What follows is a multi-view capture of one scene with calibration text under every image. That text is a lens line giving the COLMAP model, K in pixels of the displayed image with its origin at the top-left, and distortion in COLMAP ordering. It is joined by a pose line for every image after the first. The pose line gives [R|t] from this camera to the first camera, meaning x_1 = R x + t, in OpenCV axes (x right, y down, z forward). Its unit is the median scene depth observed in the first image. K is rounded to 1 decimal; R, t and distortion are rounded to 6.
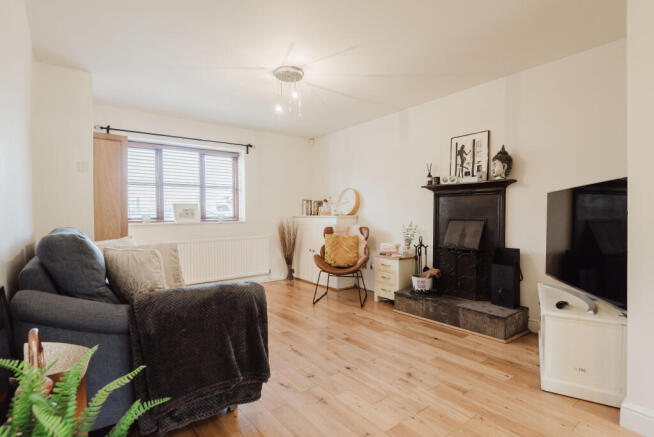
lens RADIAL K [[326.0, 0, 327.0], [0, 326.0, 218.5], [0, 0, 1]] dist [0.041886, 0.000225]
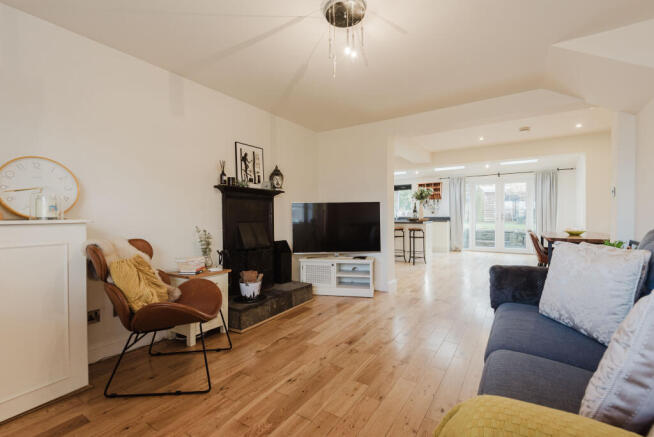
lens RADIAL K [[294.7, 0, 327.0], [0, 294.7, 218.5], [0, 0, 1]] dist [-0.000735, -0.000176]
pose [[-0.318147, -0.013439, 0.947946, -0.589498], [0.017897, 0.999636, 0.020178, -0.021142], [-0.947872, 0.023385, -0.317791, 1.044132]]
